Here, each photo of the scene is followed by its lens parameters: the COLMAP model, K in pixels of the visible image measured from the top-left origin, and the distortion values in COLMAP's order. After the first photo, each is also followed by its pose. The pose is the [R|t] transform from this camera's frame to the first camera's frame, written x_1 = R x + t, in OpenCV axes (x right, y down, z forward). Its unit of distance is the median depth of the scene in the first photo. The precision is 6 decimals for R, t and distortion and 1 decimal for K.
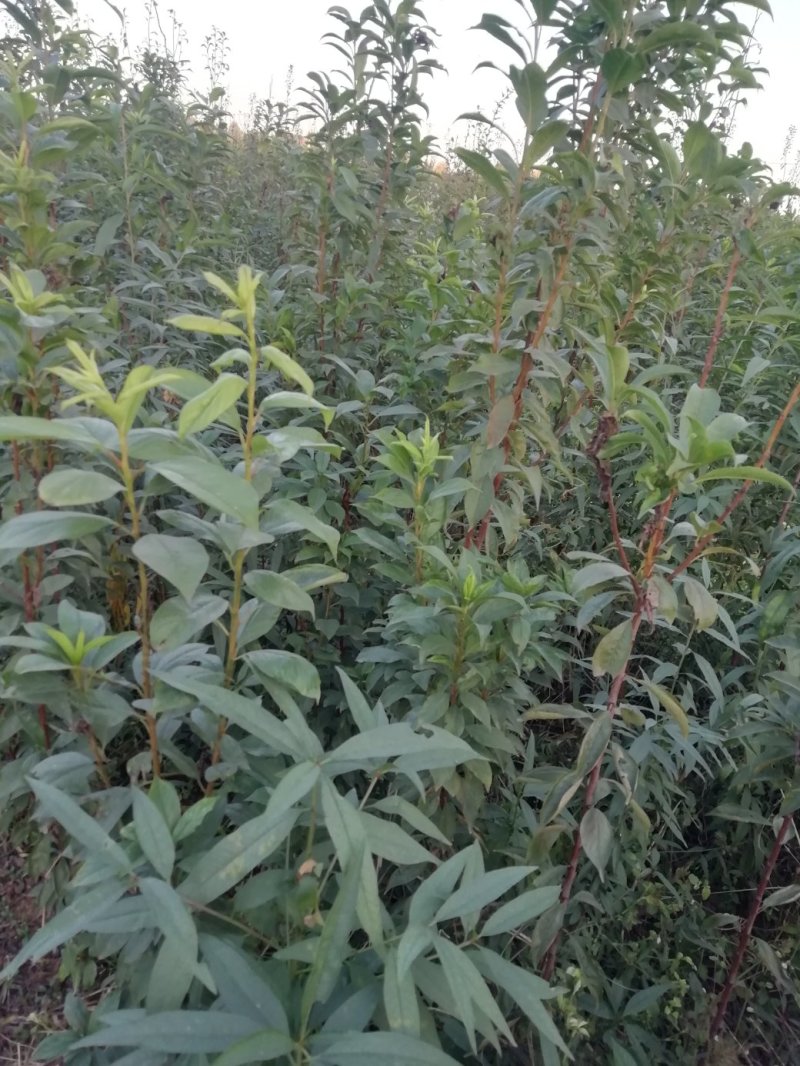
lens RADIAL K [[837.4, 0, 400.0], [0, 837.4, 530.8], [0, 0, 1]] dist [0.003084, -0.005633]
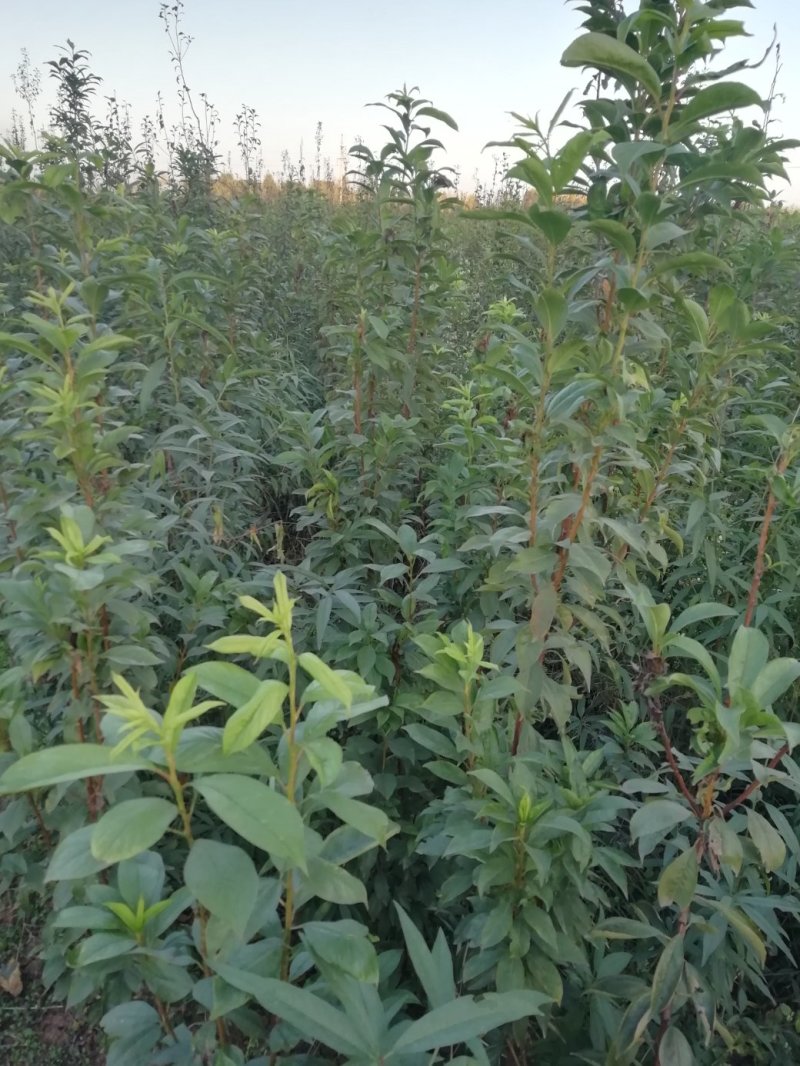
lens RADIAL K [[829.3, 0, 396.9], [0, 829.3, 532.5], [0, 0, 1]] dist [0.054589, -0.078165]
pose [[0.995422, -0.068123, -0.067036, 0.010886], [0.064936, 0.996705, -0.048615, -0.110392], [0.070127, 0.044039, 0.996566, -0.001450]]
